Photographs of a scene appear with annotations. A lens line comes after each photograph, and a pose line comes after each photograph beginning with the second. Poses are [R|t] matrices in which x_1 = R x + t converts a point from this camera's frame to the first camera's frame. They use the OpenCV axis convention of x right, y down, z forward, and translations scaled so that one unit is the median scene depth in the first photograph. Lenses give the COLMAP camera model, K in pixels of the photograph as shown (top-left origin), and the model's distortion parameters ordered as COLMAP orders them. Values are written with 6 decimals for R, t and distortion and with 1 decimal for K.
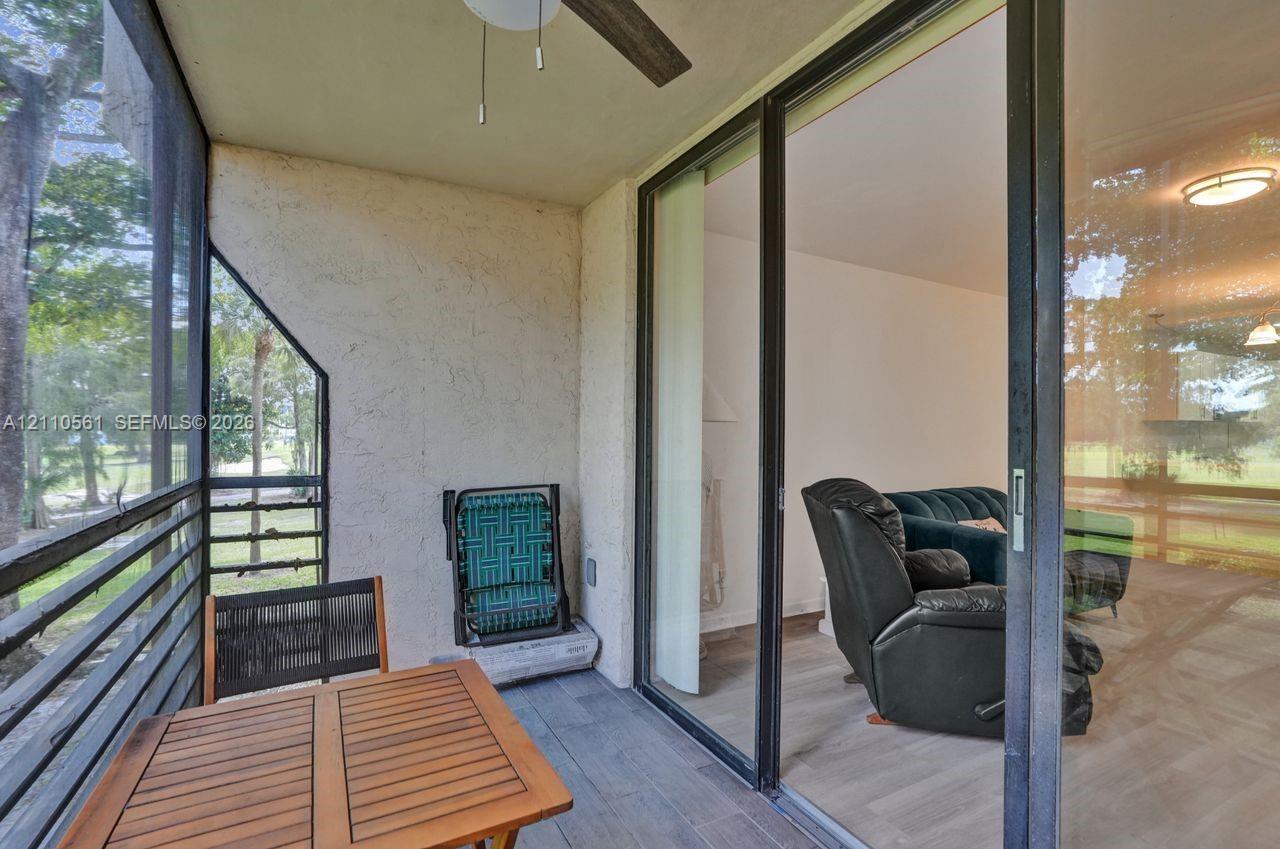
lens RADIAL K [[627.5, 0, 650.7], [0, 627.5, 426.4], [0, 0, 1]] dist [-0.042611, 0.024255]
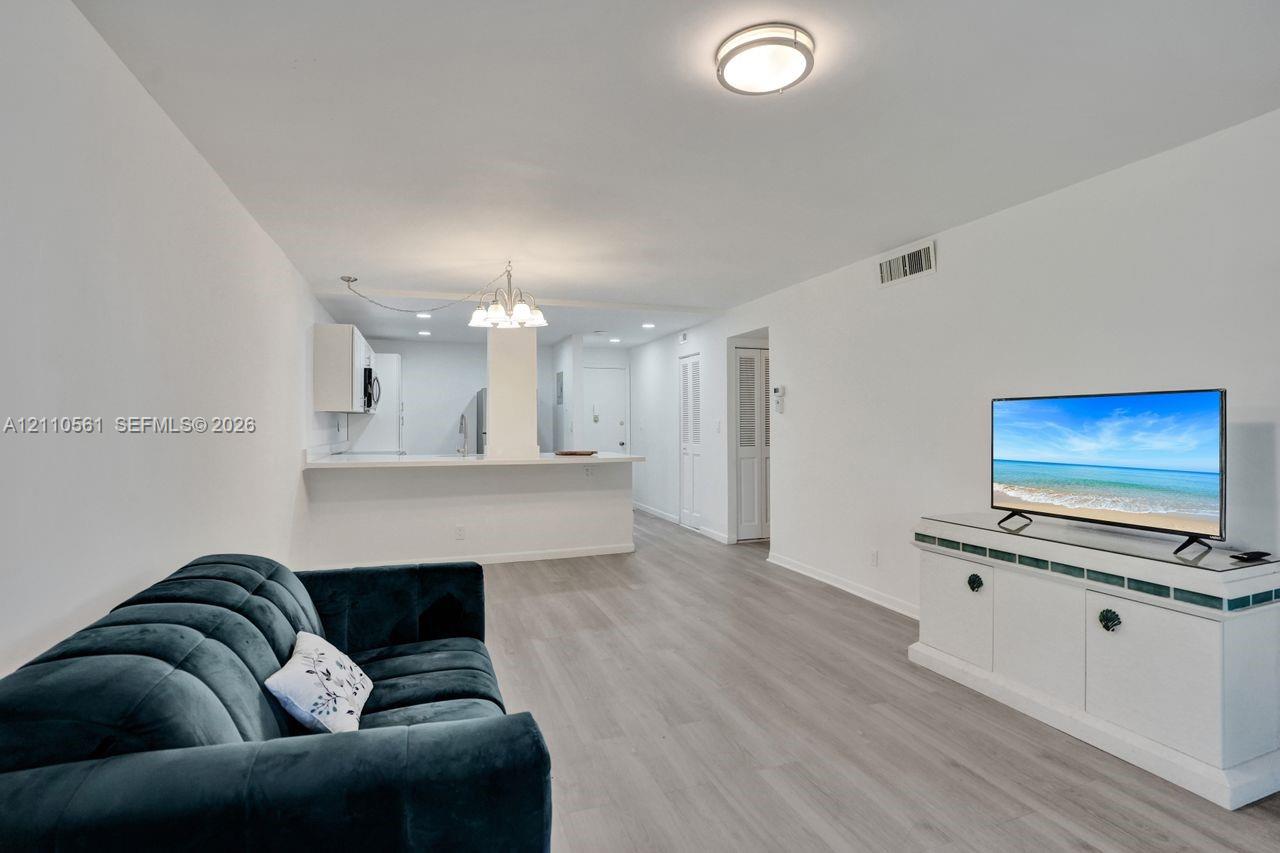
lens RADIAL K [[606.4, 0, 640.8], [0, 606.4, 418.6], [0, 0, 1]] dist [-0.074311, 0.026195]
pose [[0.188886, -0.012903, 0.981914, 0.218634], [0.008990, 0.999894, 0.011410, -0.006511], [-0.981958, 0.006672, 0.188982, 0.798531]]
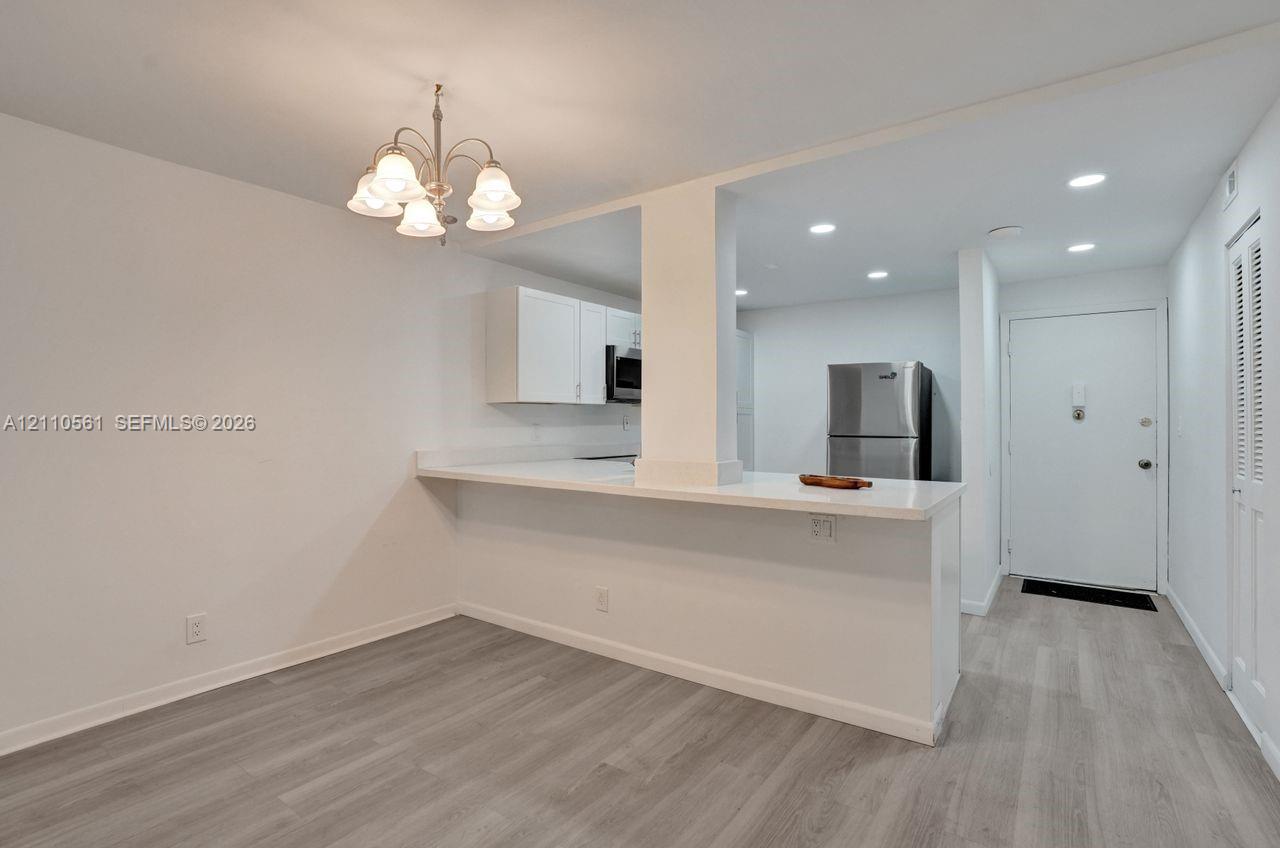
lens RADIAL K [[606.5, 0, 639.6], [0, 606.5, 418.7], [0, 0, 1]] dist [-0.050557, 0.025287]
pose [[0.914870, -0.012043, 0.403568, 1.251741], [0.013930, 0.999901, -0.001742, 0.021284], [-0.403507, 0.007216, 0.914948, 0.676052]]
